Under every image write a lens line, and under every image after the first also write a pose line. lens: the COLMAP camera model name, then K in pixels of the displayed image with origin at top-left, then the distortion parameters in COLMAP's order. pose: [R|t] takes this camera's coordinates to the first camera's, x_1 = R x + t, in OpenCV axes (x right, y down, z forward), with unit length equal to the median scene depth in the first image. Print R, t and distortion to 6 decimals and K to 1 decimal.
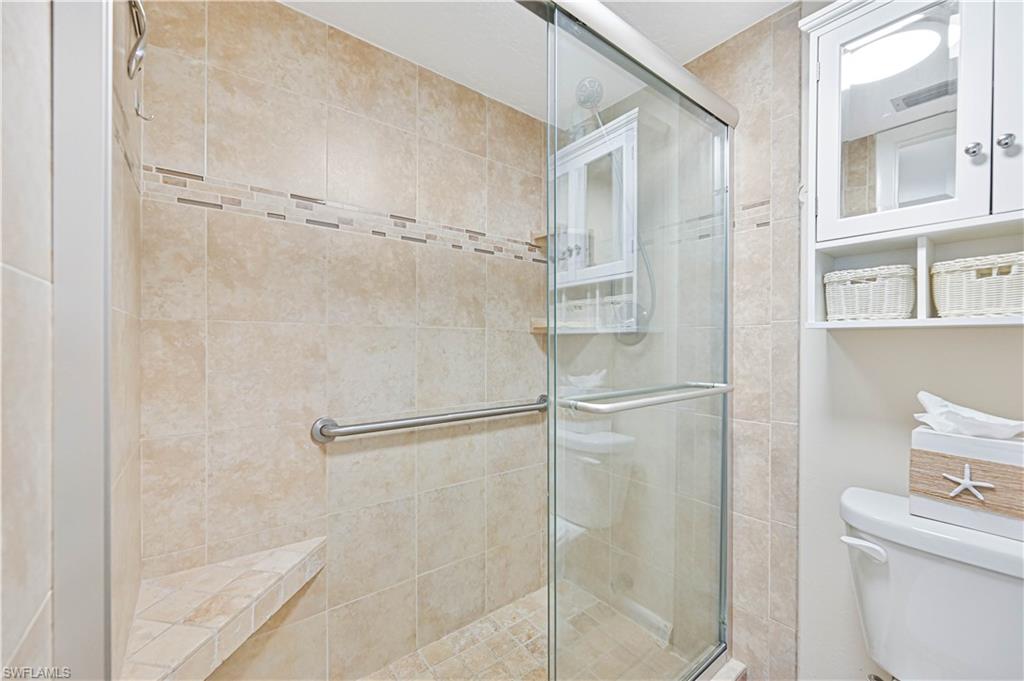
lens RADIAL K [[402.8, 0, 514.3], [0, 402.8, 341.6], [0, 0, 1]] dist [-0.000799, -0.000119]
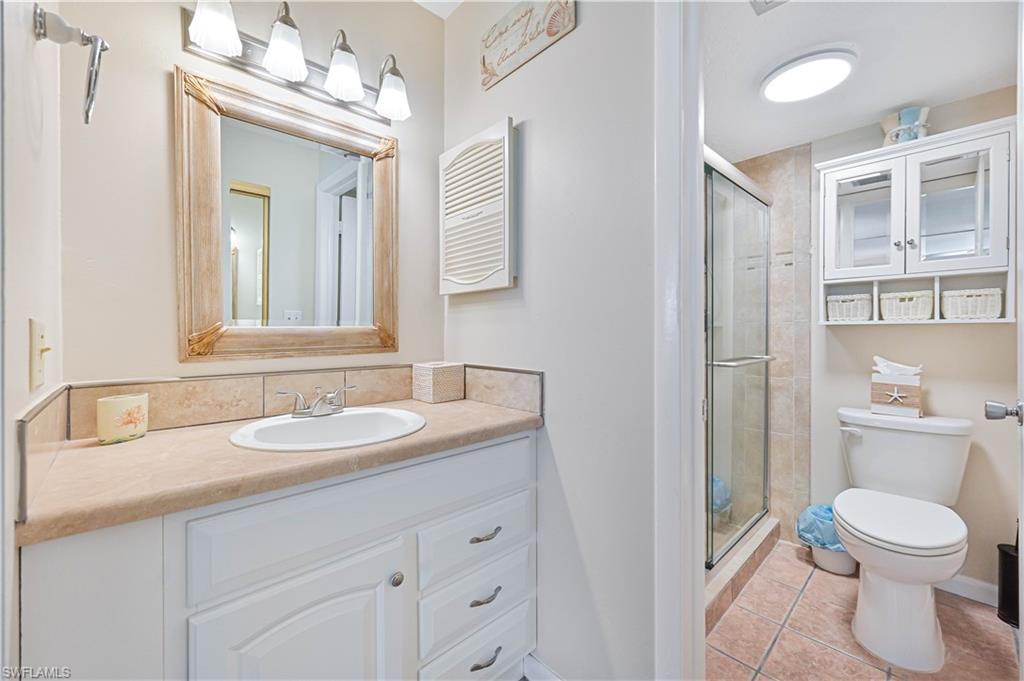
lens RADIAL K [[405.4, 0, 516.5], [0, 405.4, 333.9], [0, 0, 1]] dist [-0.001870, -0.000111]
pose [[0.995464, -0.008625, 0.094752, -0.763707], [0.008127, 0.999951, 0.005640, -0.010887], [-0.094796, -0.004844, 0.995485, -0.670062]]
